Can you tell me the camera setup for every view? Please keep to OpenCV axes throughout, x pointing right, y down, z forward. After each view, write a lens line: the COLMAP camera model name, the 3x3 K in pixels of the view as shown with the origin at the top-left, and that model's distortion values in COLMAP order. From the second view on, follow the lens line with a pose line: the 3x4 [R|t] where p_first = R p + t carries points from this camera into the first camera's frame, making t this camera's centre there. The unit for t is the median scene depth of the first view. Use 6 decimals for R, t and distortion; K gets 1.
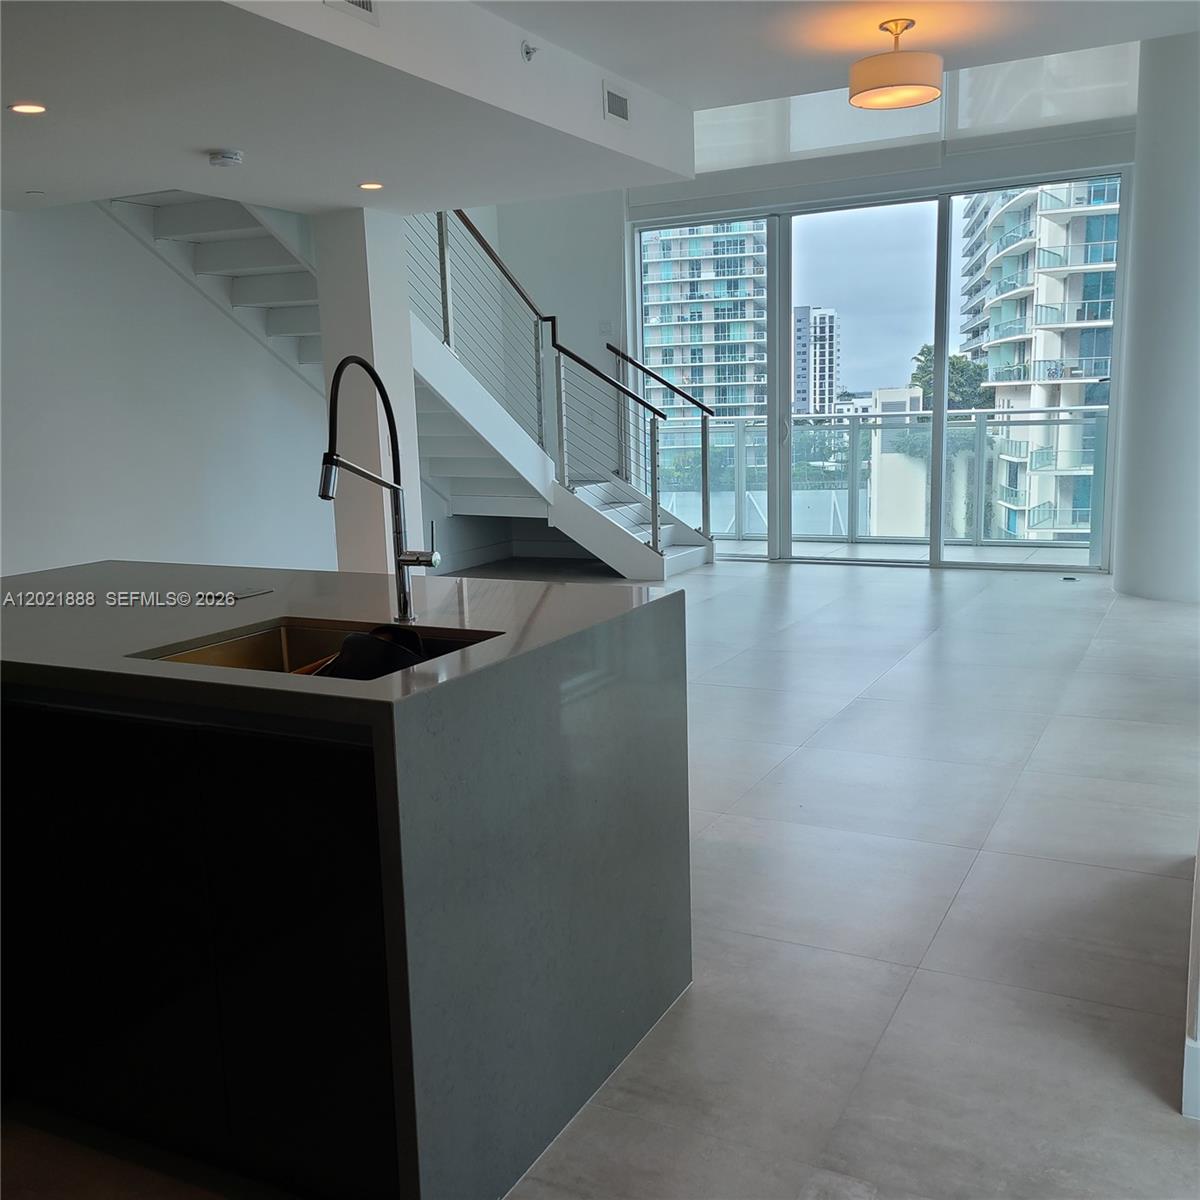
lens RADIAL K [[1198.7, 0, 600.7], [0, 1198.7, 600.0], [0, 0, 1]] dist [0.065747, 0.000000]
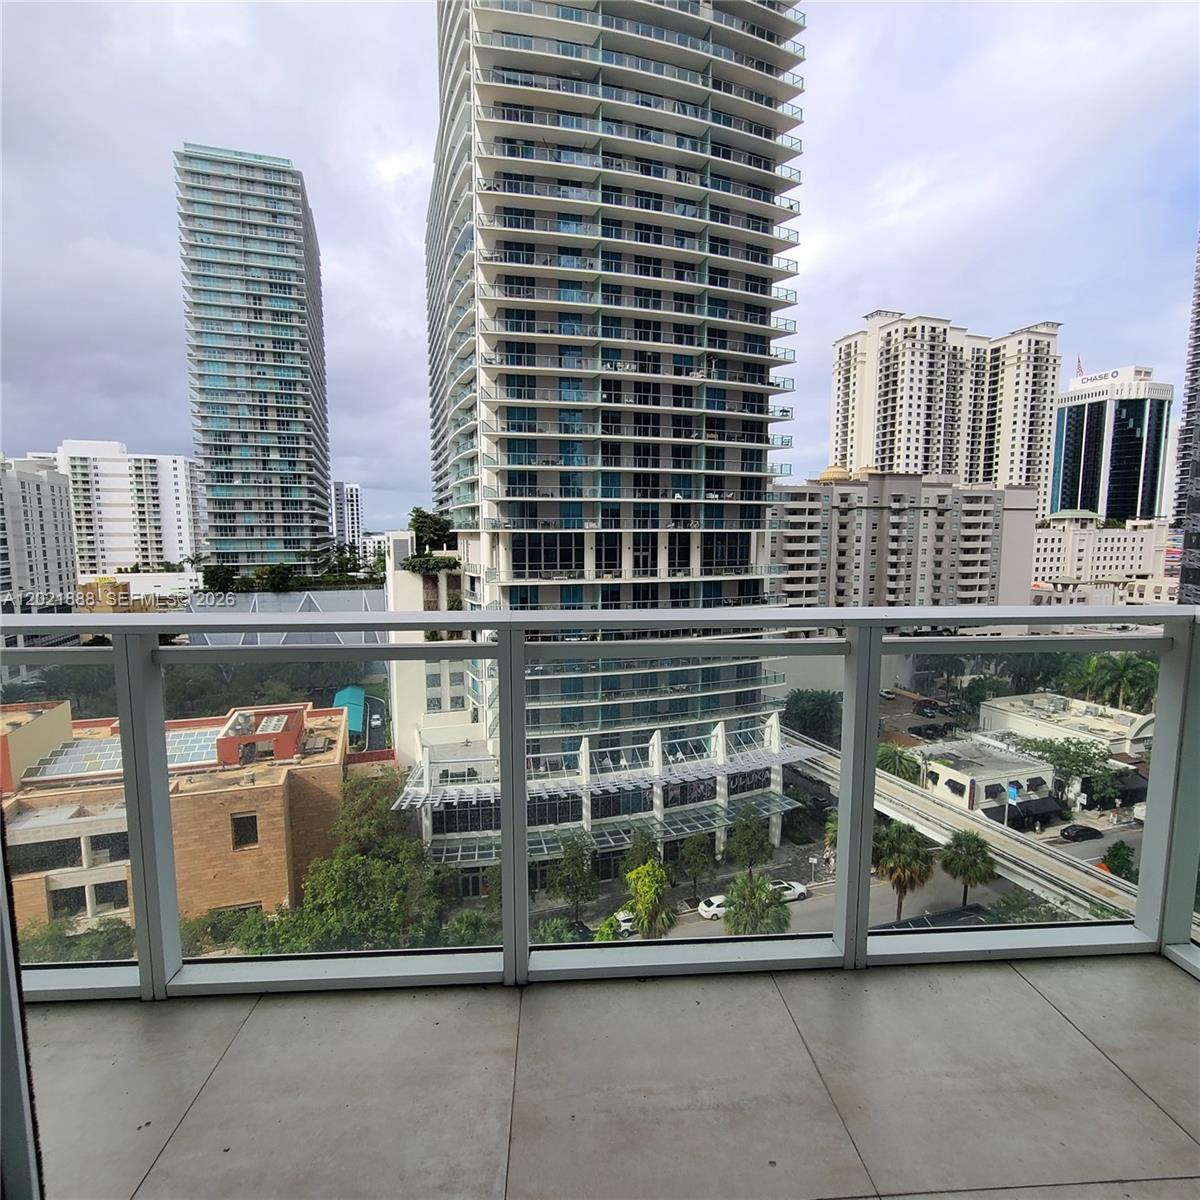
lens RADIAL K [[657.9, 0, 598.8], [0, 657.9, 606.7], [0, 0, 1]] dist [-0.002513, -0.000386]
pose [[0.859888, -0.027011, 0.509768, 0.025037], [0.057505, 0.997368, -0.044154, -0.025854], [-0.507234, 0.067282, 0.859178, 0.146611]]
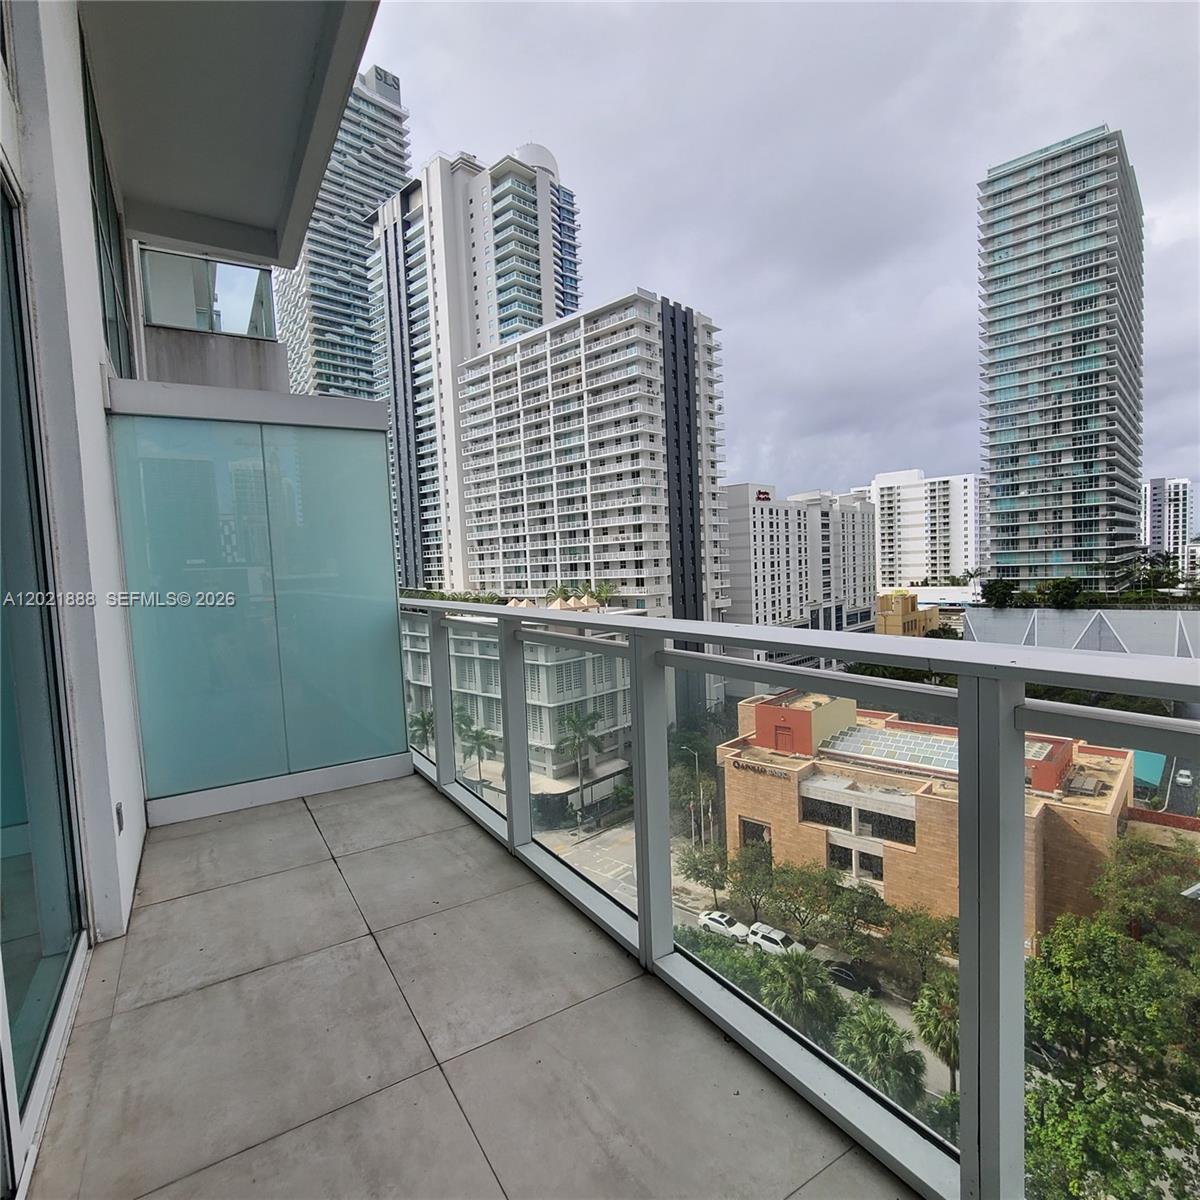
lens RADIAL K [[657.9, 0, 601.1], [0, 657.9, 605.8], [0, 0, 1]] dist [-0.002513, -0.000386]
pose [[0.856933, 0.026403, -0.514752, 0.053594], [-0.067352, 0.995860, -0.061044, -0.025671], [0.511009, 0.086980, 0.855163, 0.145258]]
